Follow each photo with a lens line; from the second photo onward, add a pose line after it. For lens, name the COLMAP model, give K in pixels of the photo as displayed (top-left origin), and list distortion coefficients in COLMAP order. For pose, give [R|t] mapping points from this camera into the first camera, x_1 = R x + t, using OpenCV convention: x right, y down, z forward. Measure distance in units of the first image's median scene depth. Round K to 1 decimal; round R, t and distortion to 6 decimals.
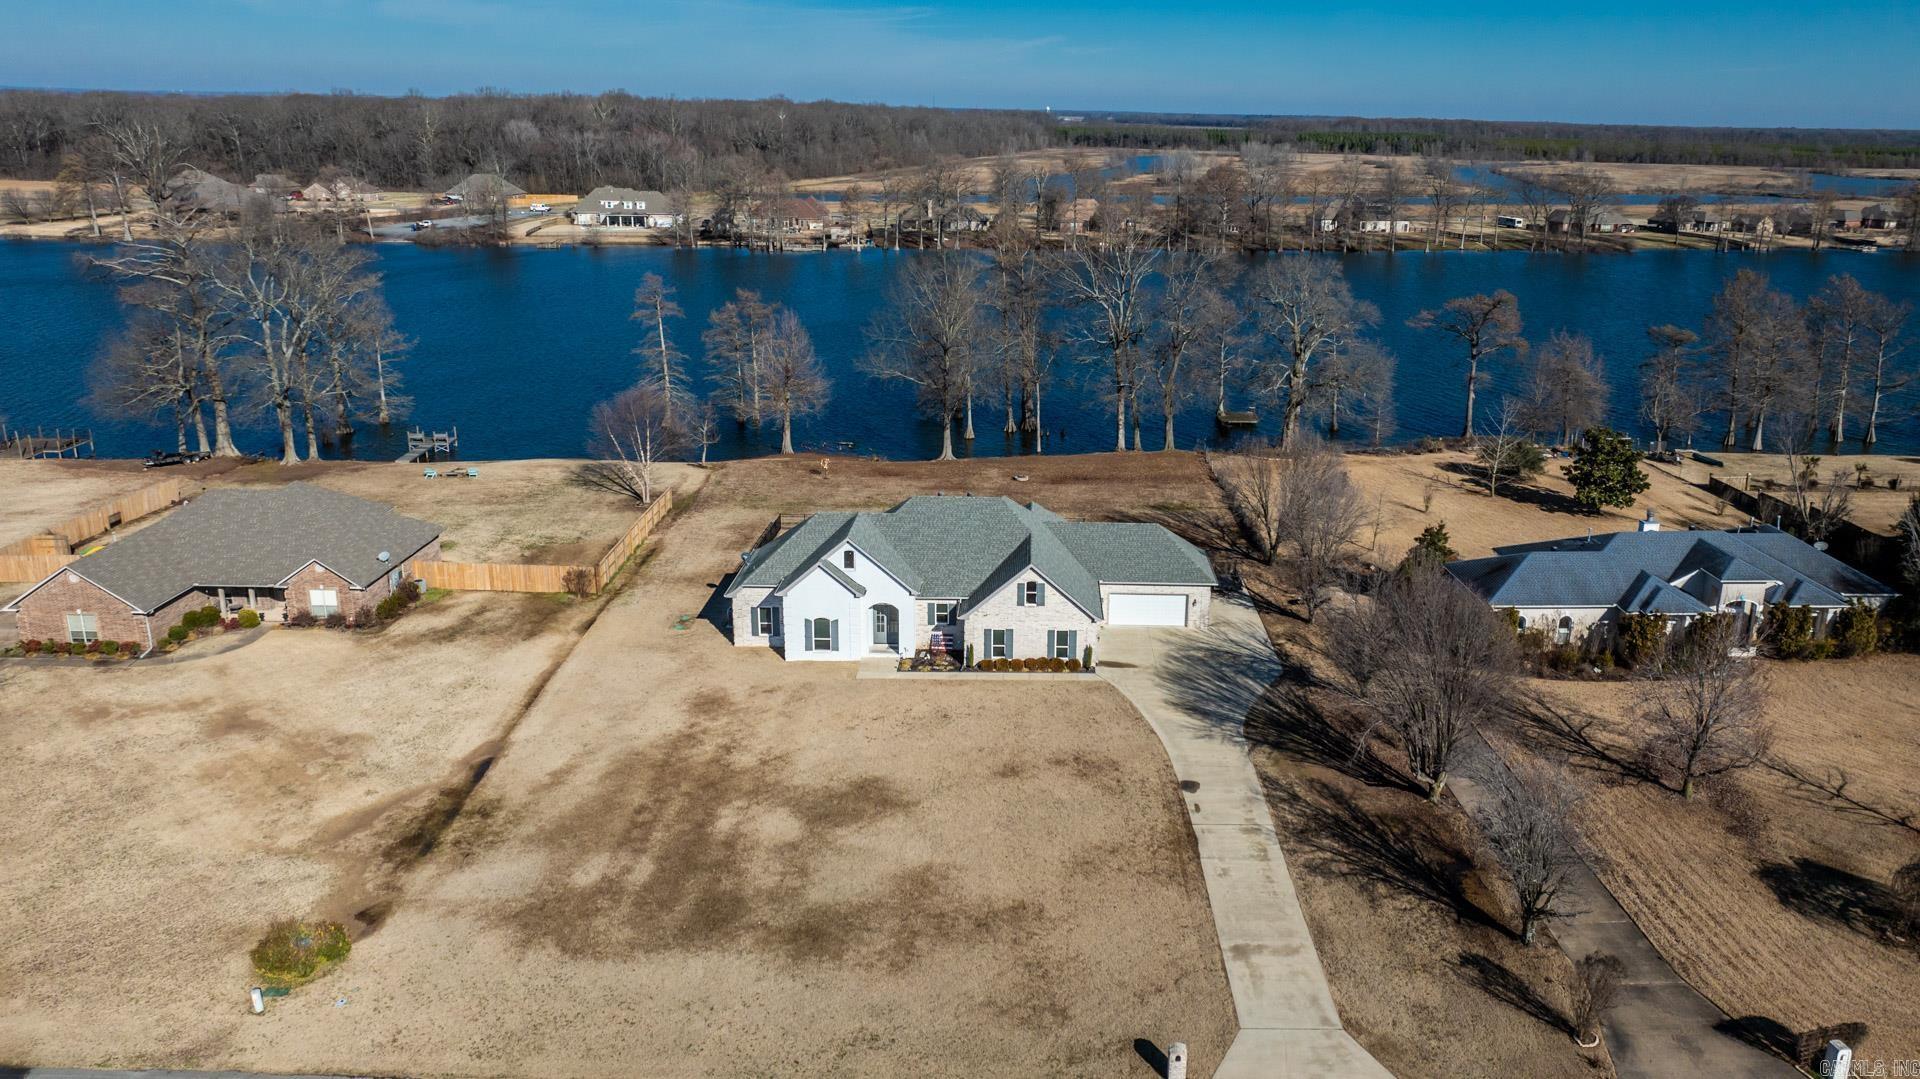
lens RADIAL K [[1482.6, 0, 1061.1], [0, 1482.6, 546.2], [0, 0, 1]] dist [0.000210, 0.000894]
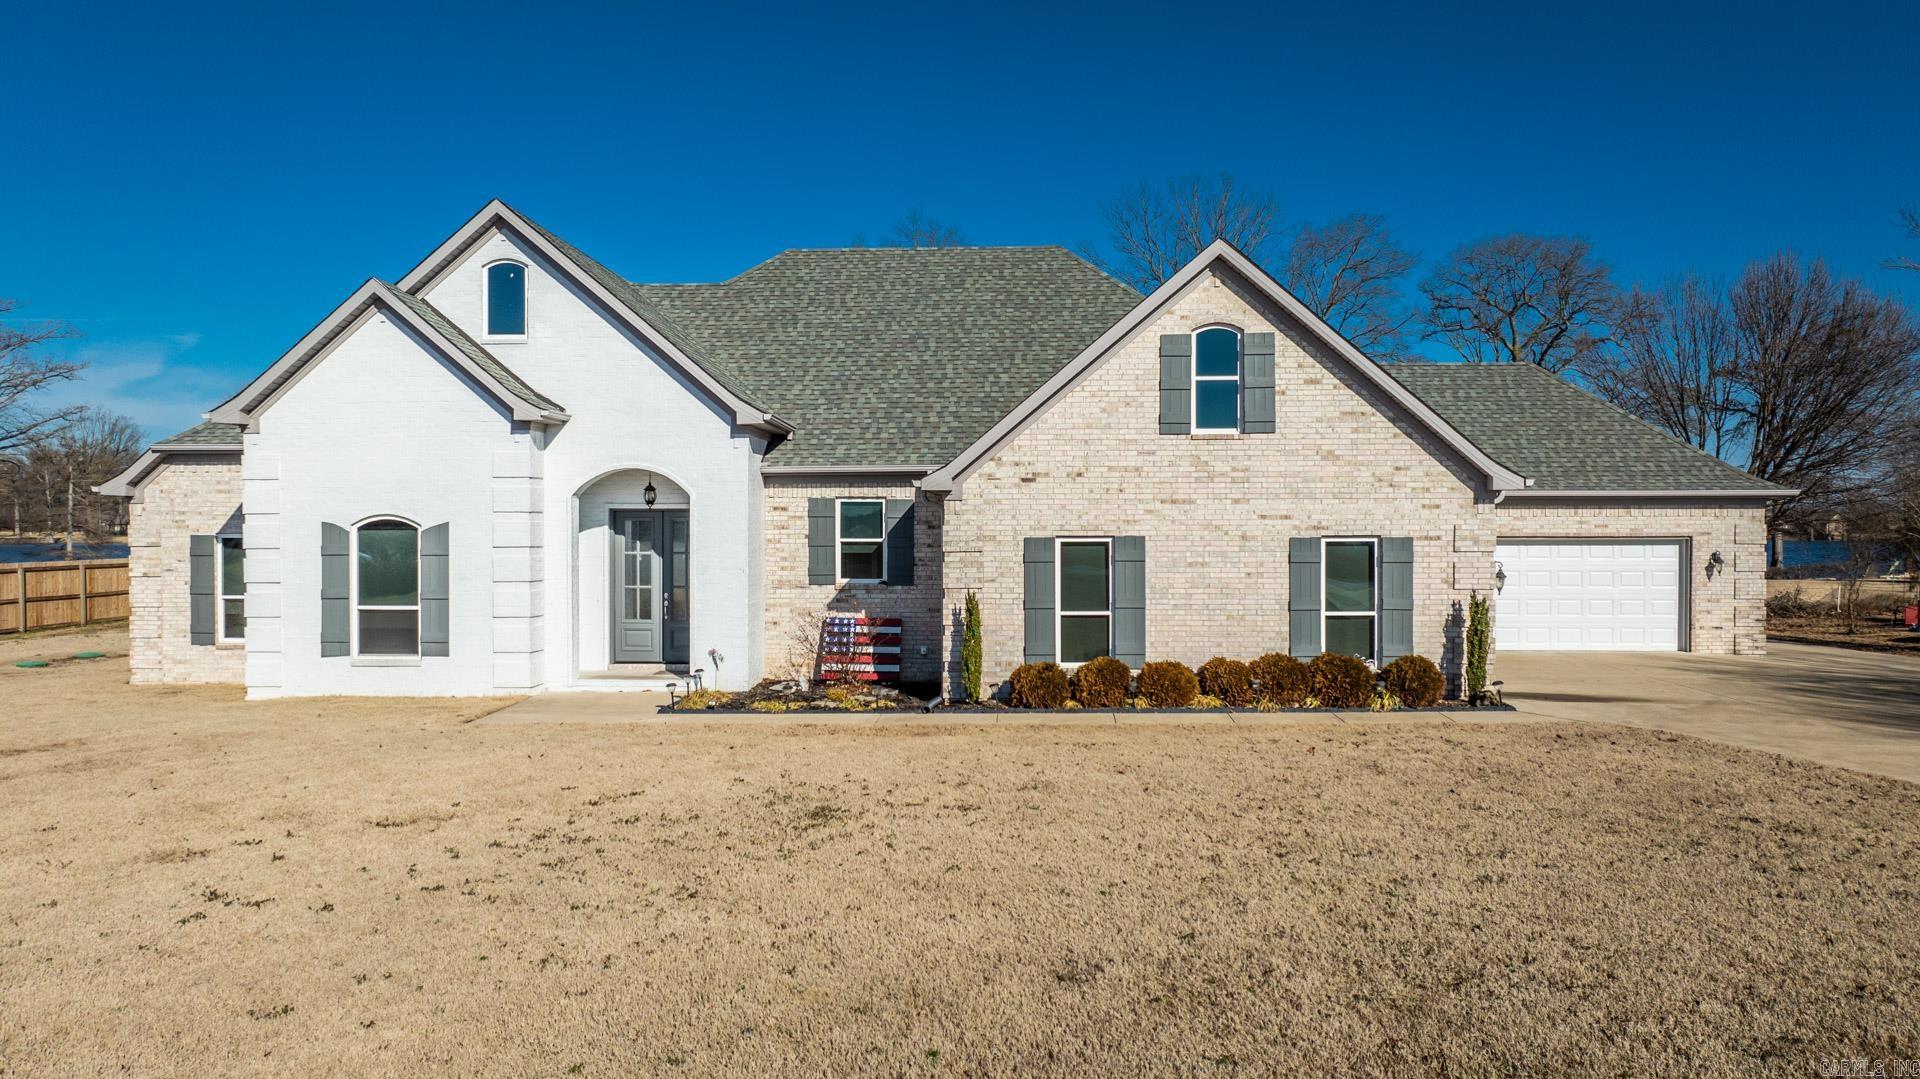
lens RADIAL K [[1339.7, 0, 953.9], [0, 1339.7, 532.9], [0, 0, 1]] dist [-0.031329, 0.049768]
pose [[0.997666, -0.023908, -0.063964, -0.048968], [0.004107, 0.956021, -0.293269, 0.118201], [0.068162, 0.292322, 0.953888, 0.784565]]
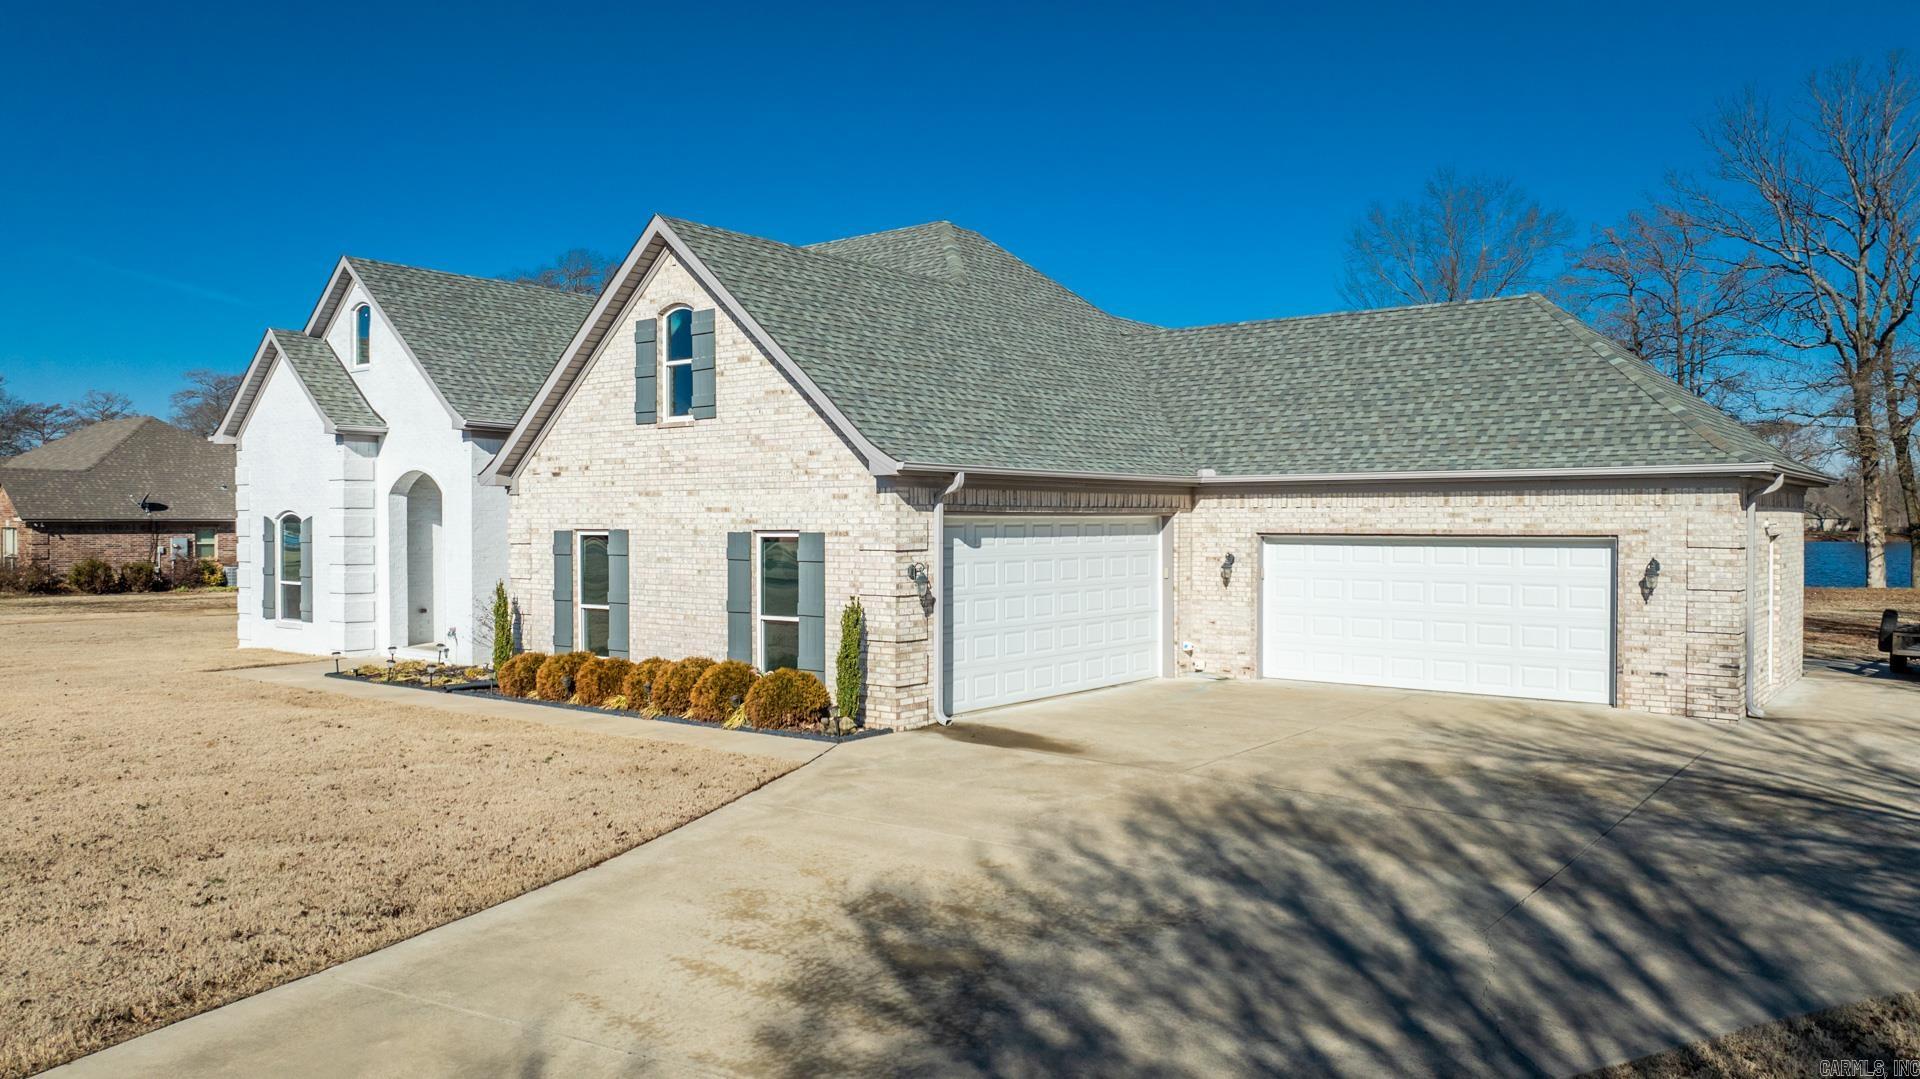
lens RADIAL K [[1382.9, 0, 960.0], [0, 1382.9, 539.5], [0, 0, 1]] dist [-0.005112, -0.000539]
pose [[0.767114, -0.014652, -0.641344, 0.147450], [-0.173559, 0.957715, -0.229475, 0.097791], [0.617587, 0.287345, 0.732133, 0.866390]]
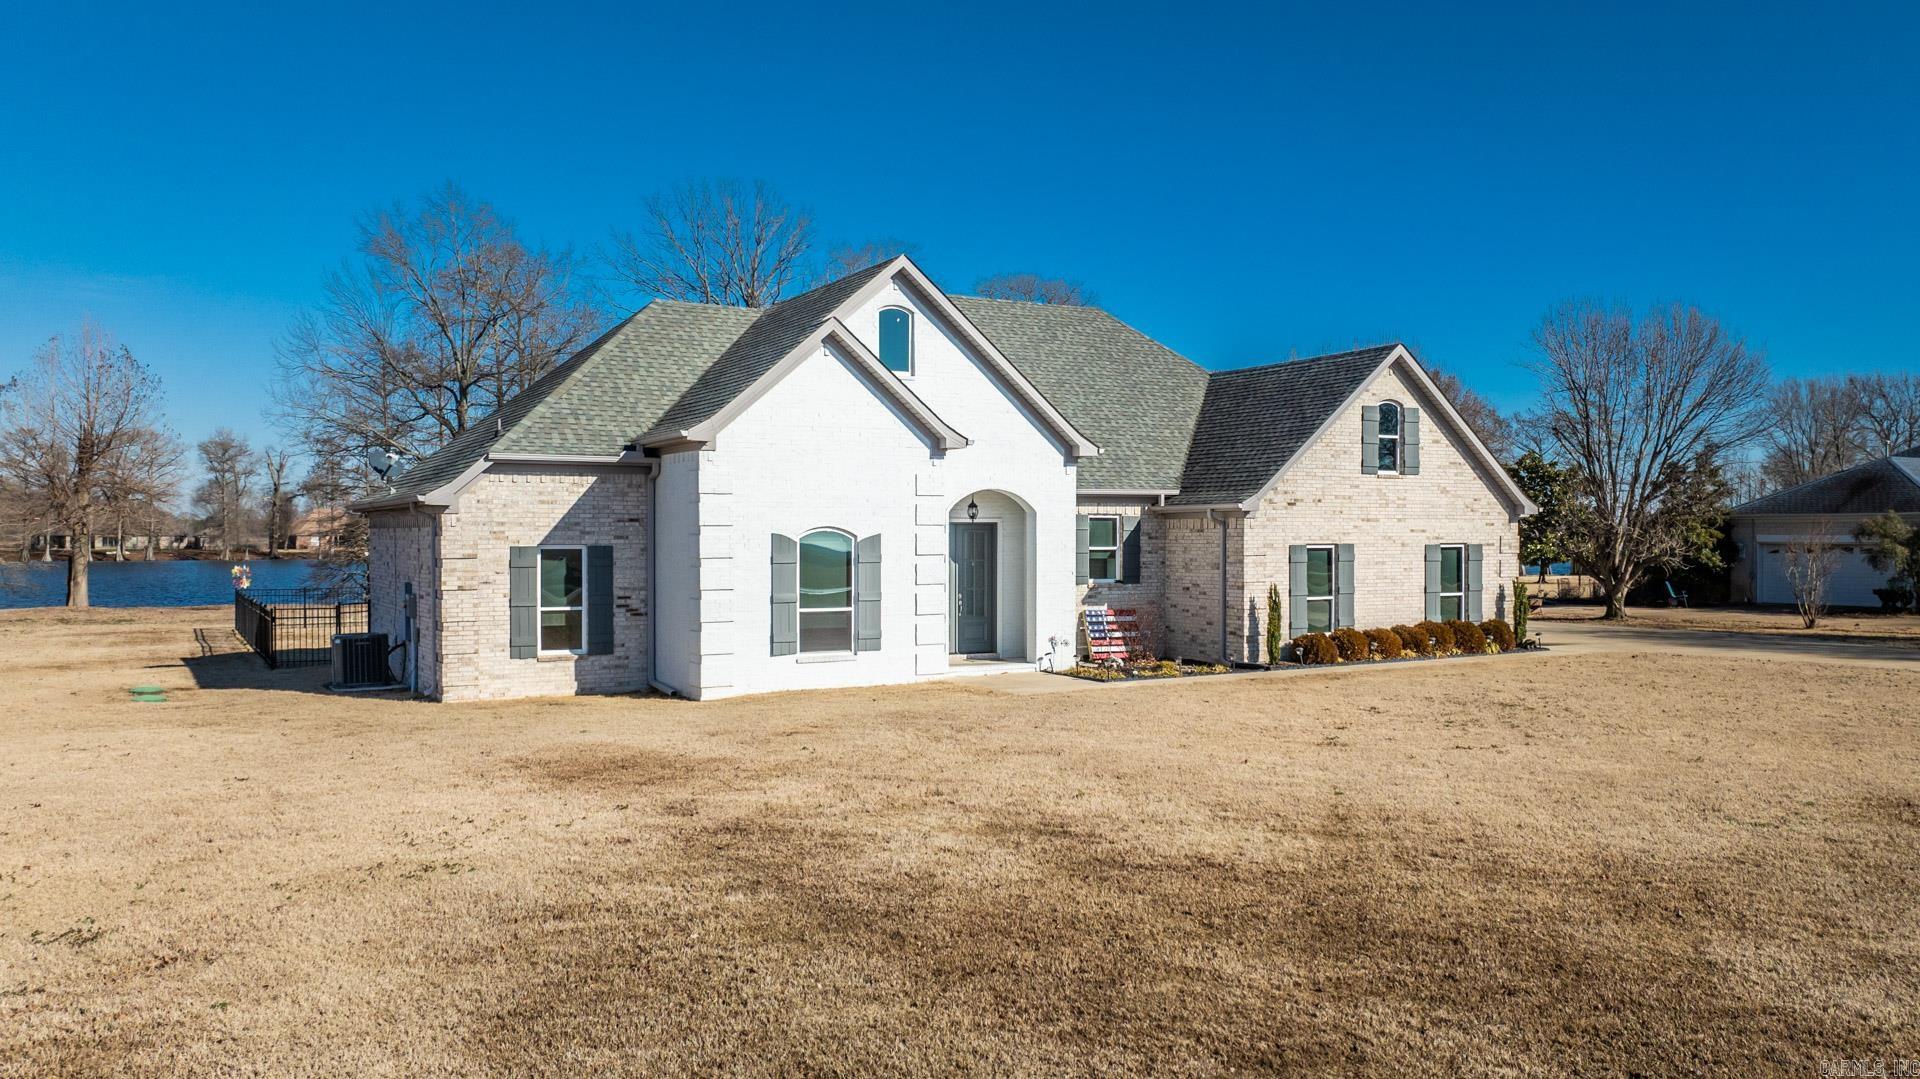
lens RADIAL K [[1482.6, 0, 1061.1], [0, 1482.6, 546.2], [0, 0, 1]] dist [0.000210, 0.000894]
pose [[0.860431, -0.027699, 0.508814, -0.267333], [0.171802, 0.955827, -0.238493, 0.126930], [-0.479732, 0.292622, 0.827182, 0.739146]]
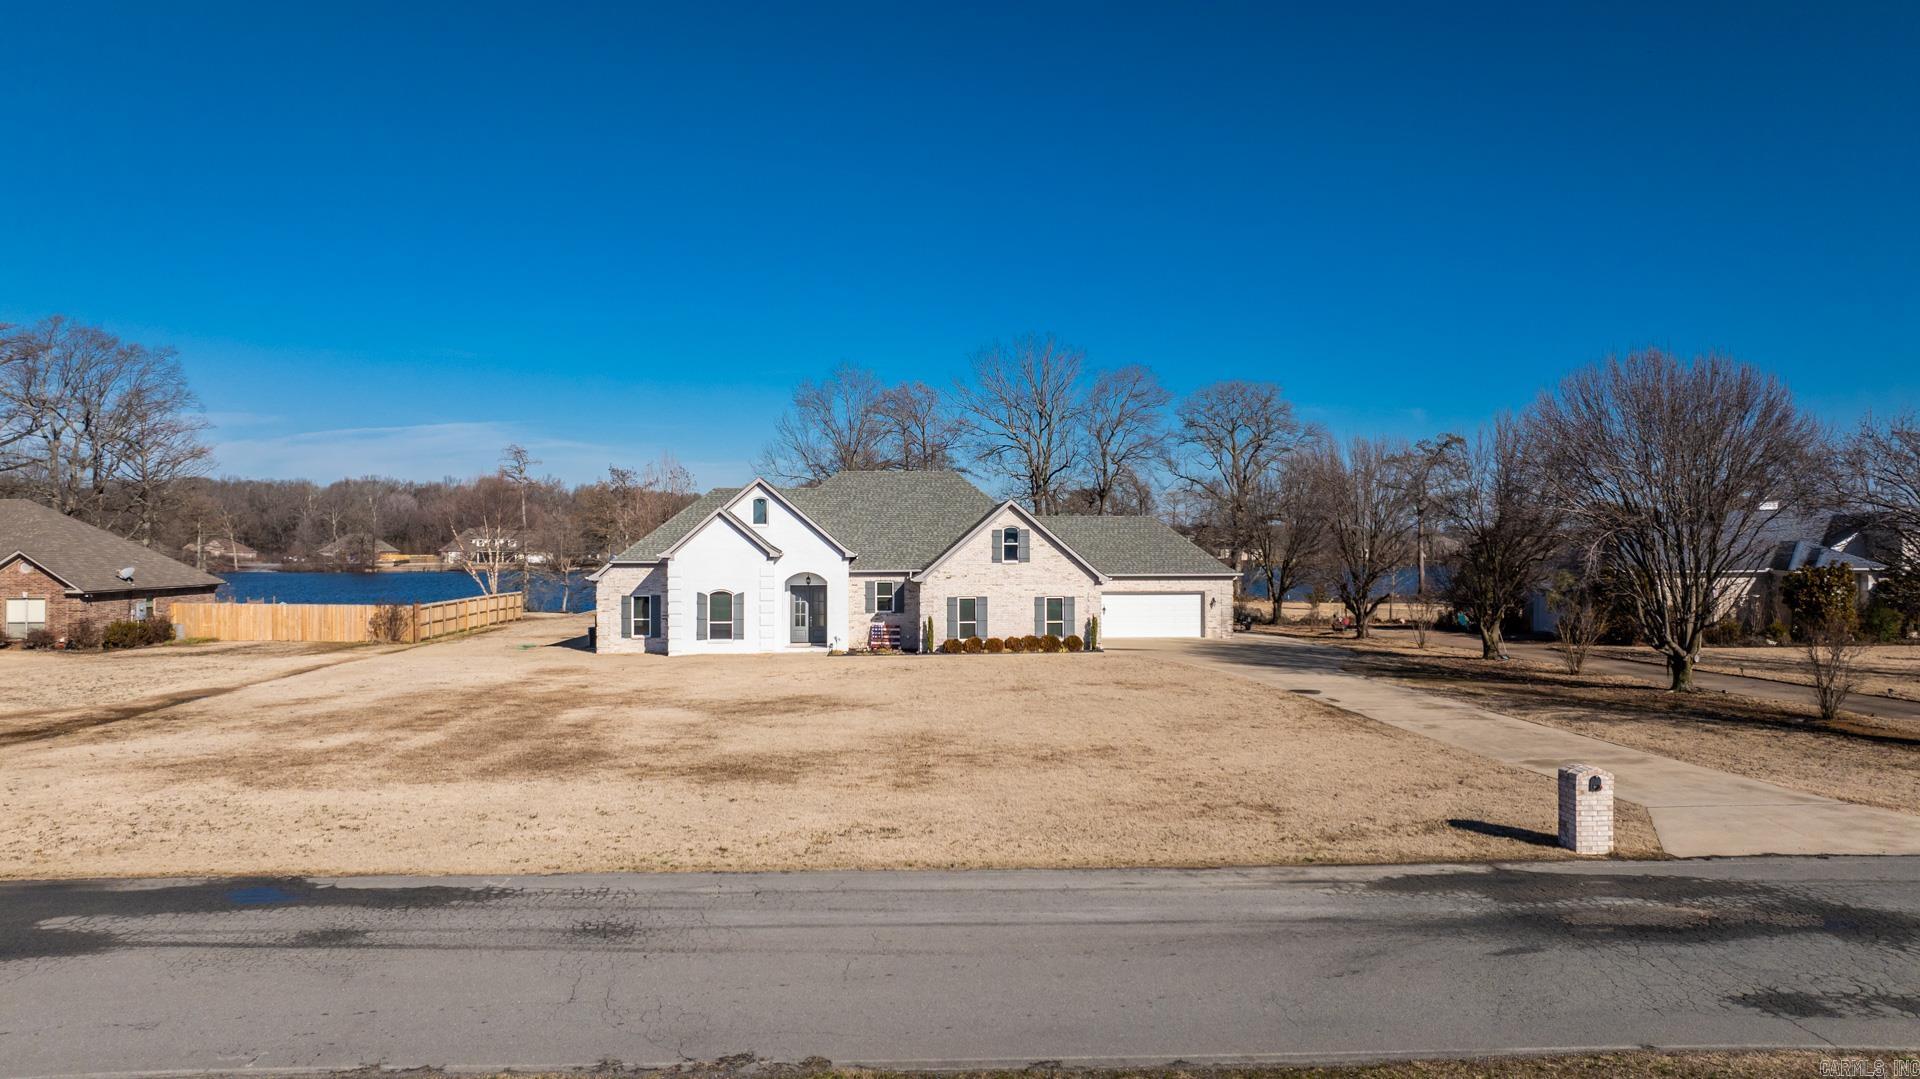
lens RADIAL K [[1382.9, 0, 960.0], [0, 1382.9, 539.5], [0, 0, 1]] dist [-0.005112, -0.000539]
pose [[0.998747, -0.025365, 0.043132, -0.073434], [0.037109, 0.953716, -0.298410, 0.228627], [-0.033567, 0.299637, 0.953463, 0.346055]]
